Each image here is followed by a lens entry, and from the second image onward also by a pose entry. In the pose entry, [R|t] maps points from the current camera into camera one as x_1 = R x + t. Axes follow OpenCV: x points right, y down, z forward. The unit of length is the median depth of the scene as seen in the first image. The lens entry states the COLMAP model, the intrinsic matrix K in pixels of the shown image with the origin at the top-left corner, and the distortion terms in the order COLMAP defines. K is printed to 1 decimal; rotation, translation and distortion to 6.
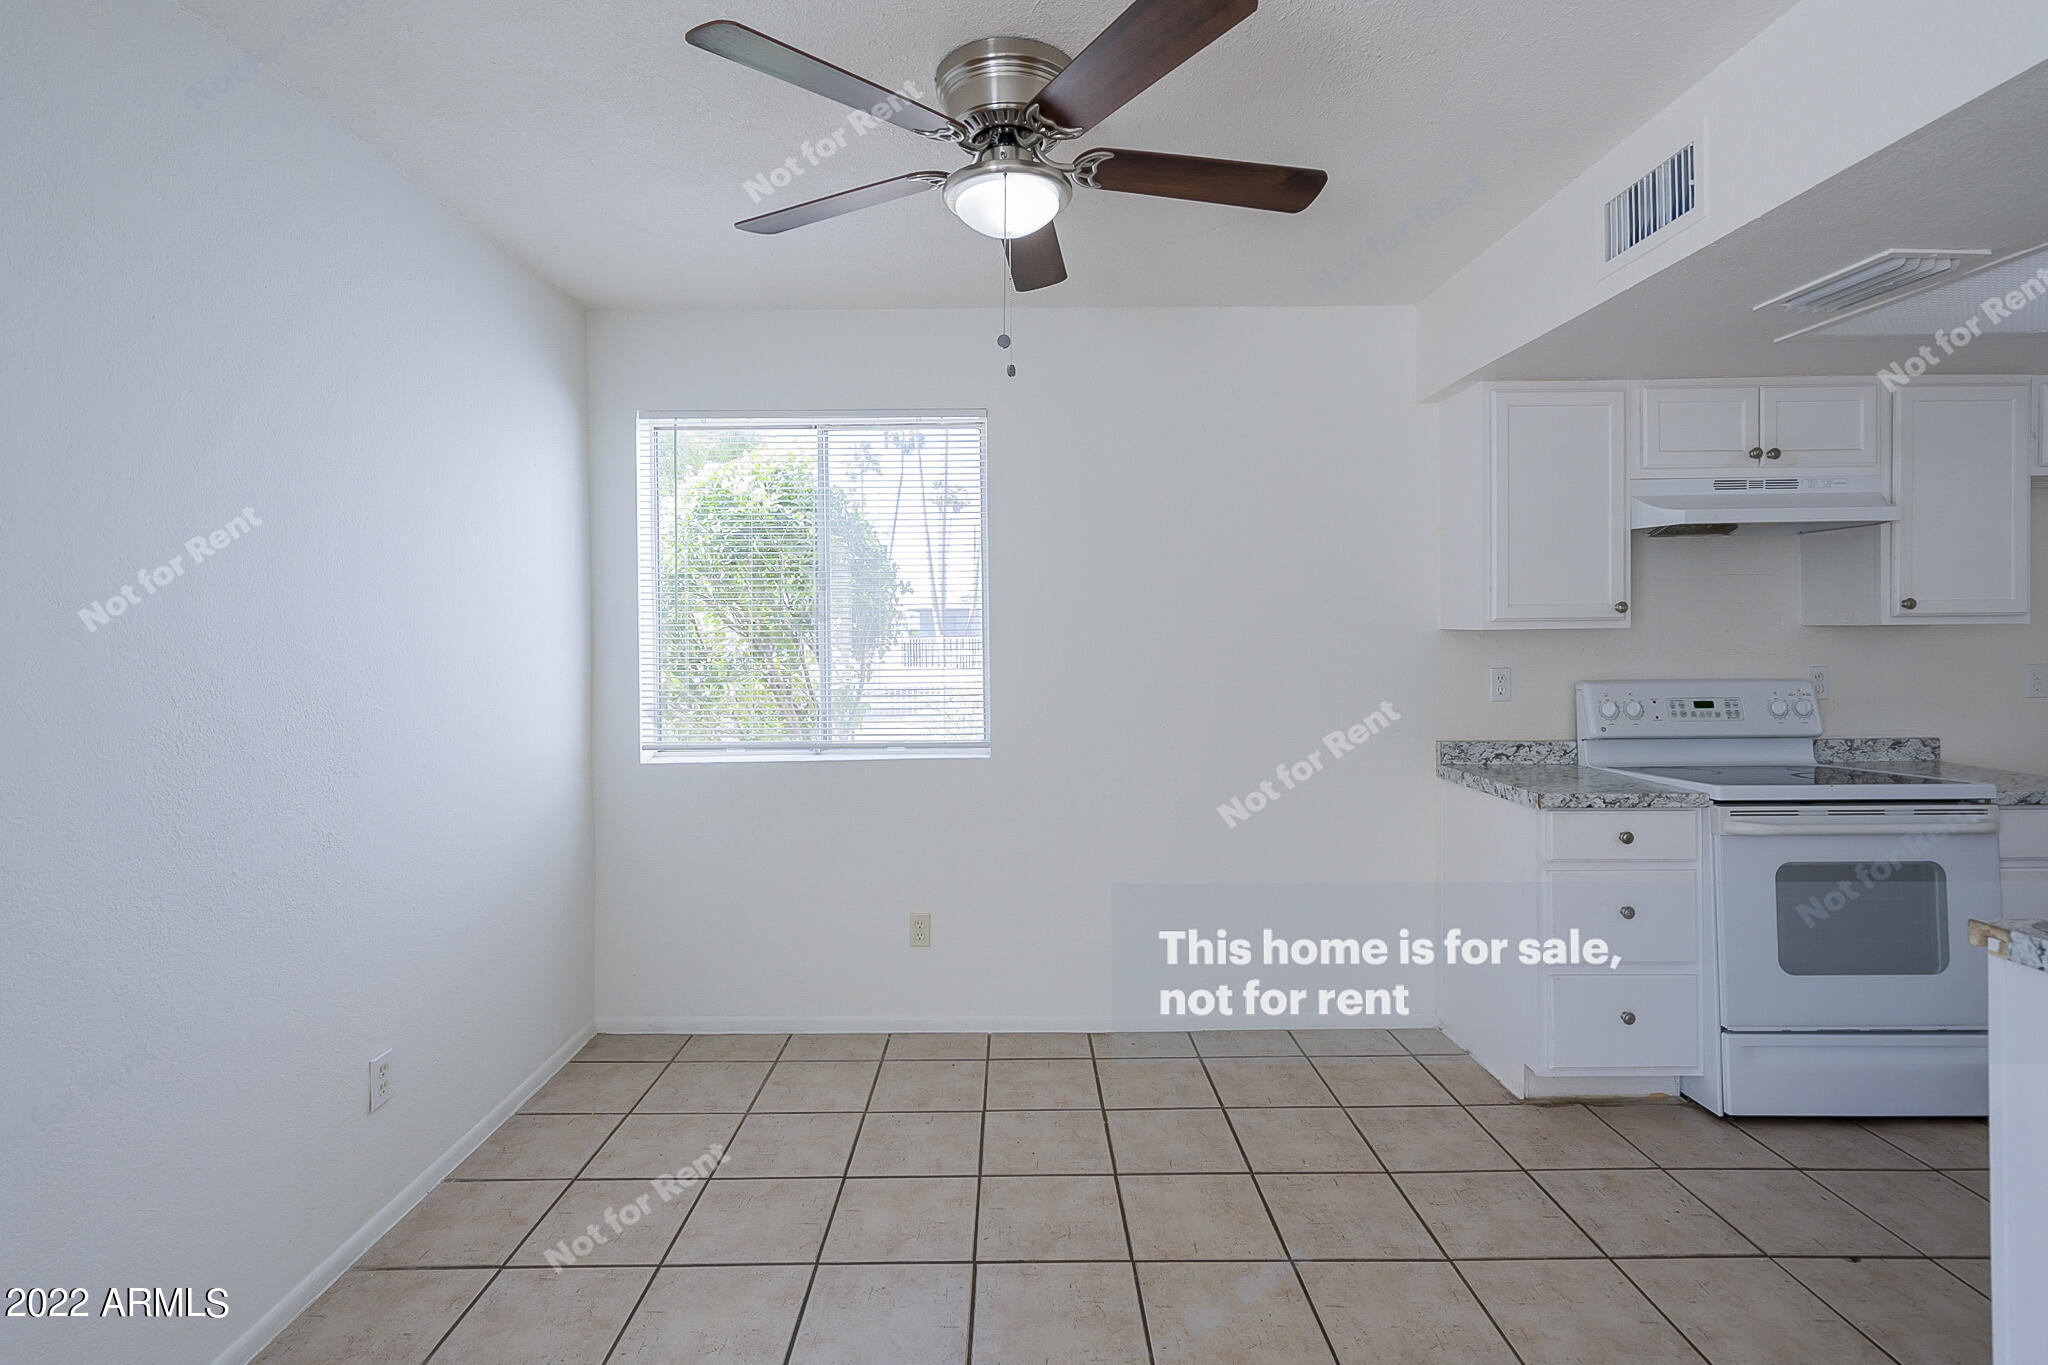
lens RADIAL K [[969.0, 0, 1017.6], [0, 969.0, 650.8], [0, 0, 1]] dist [-0.001858, 0.001175]
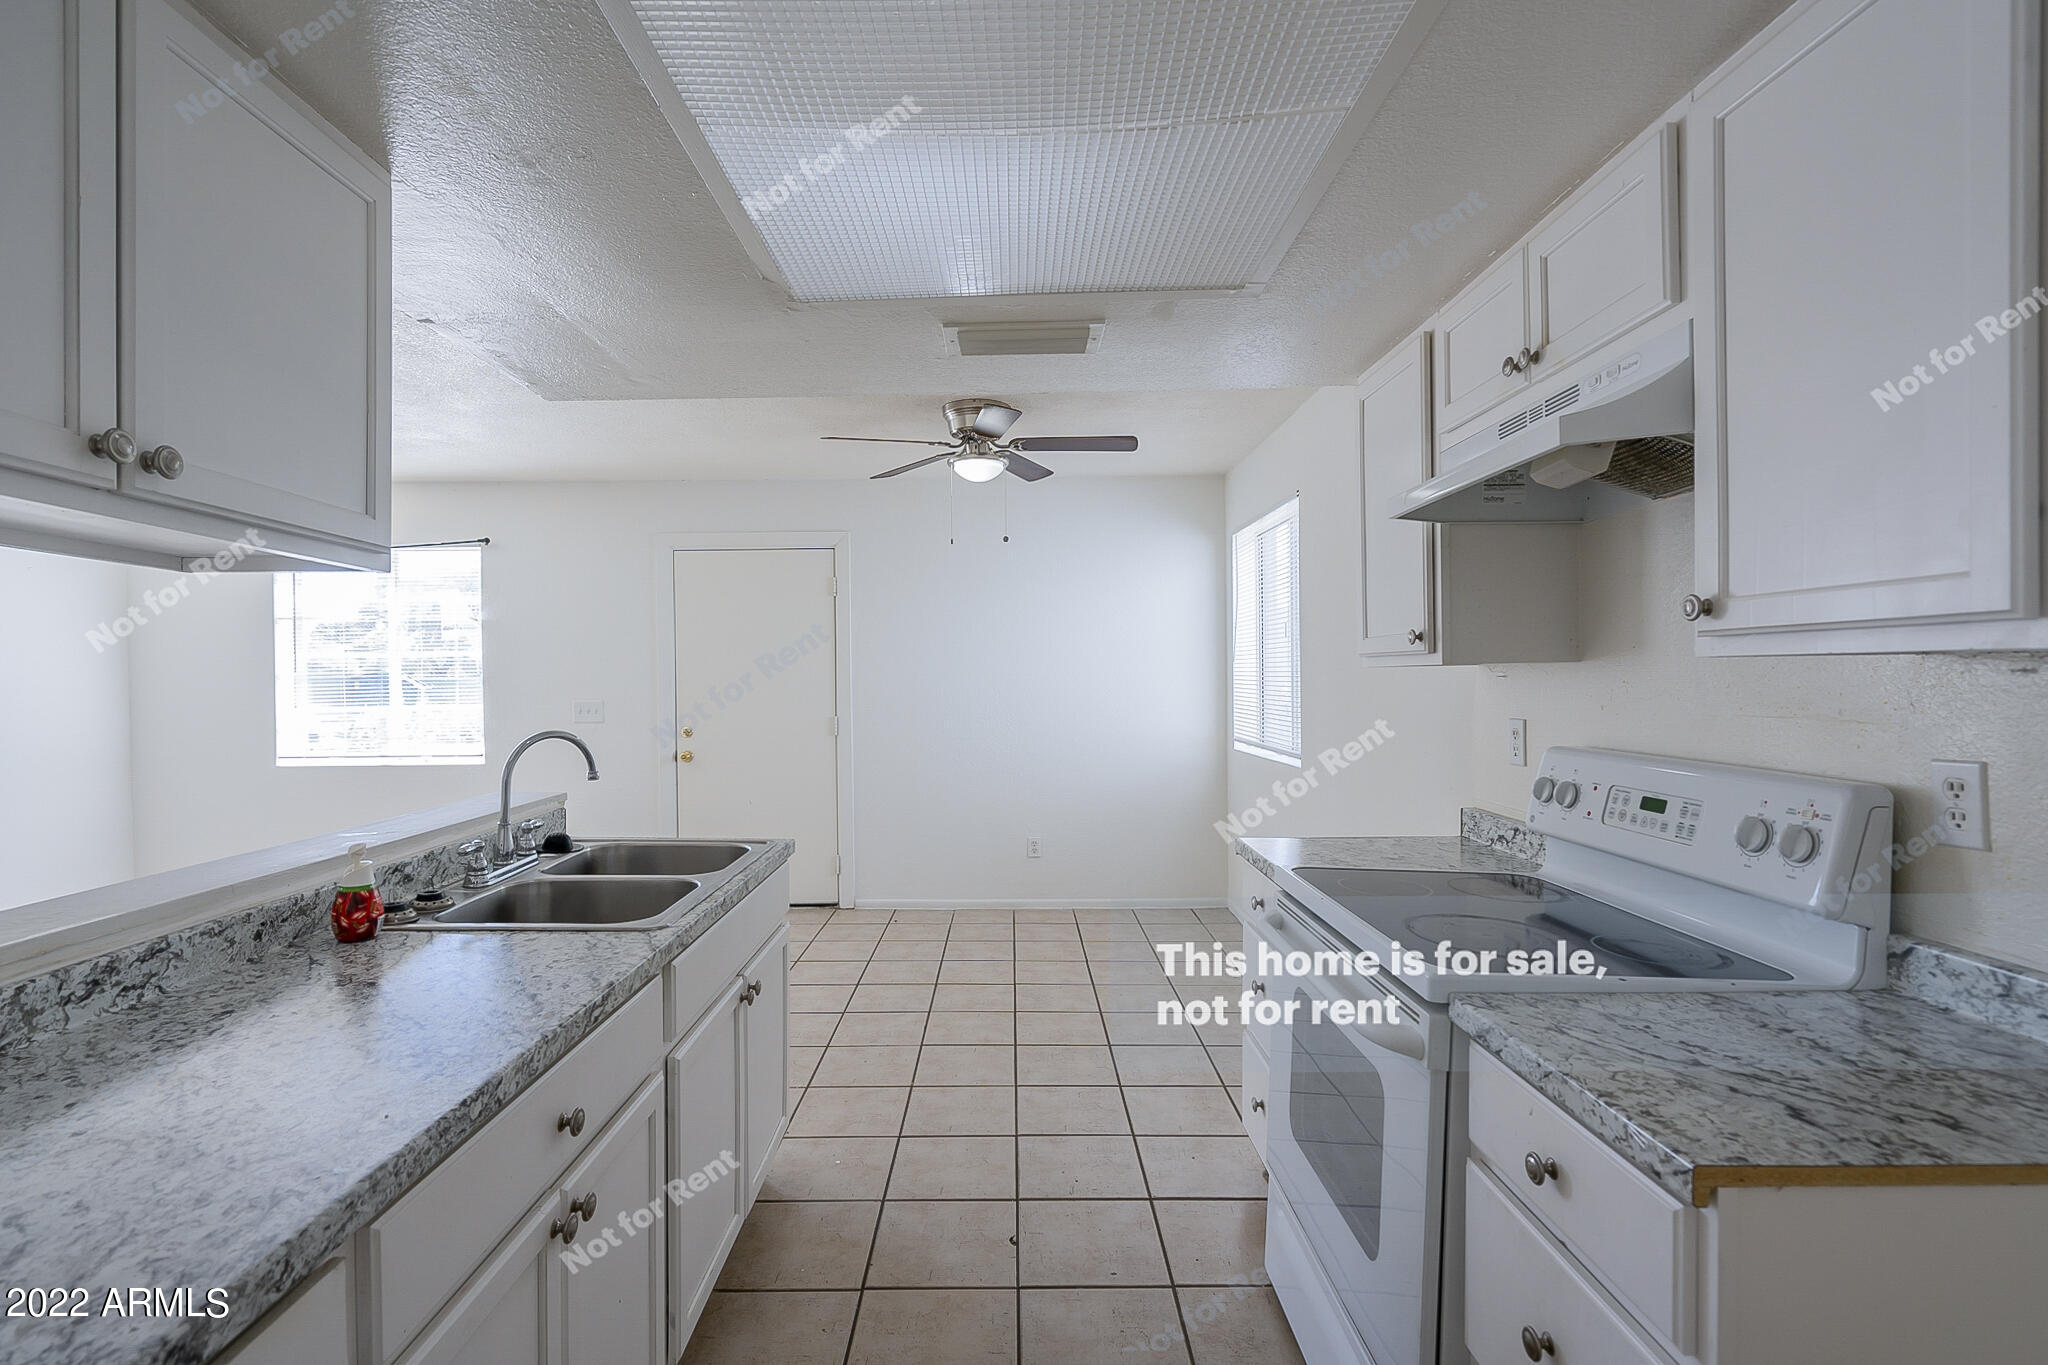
lens RADIAL K [[951.6, 0, 1018.9], [0, 951.6, 692.1], [0, 0, 1]] dist [-0.000251, -0.001106]
pose [[0.014985, 0.025584, -0.999560, 0.546211], [-0.002103, 0.999671, 0.025555, -0.008778], [0.999886, 0.001719, 0.015034, 0.284395]]
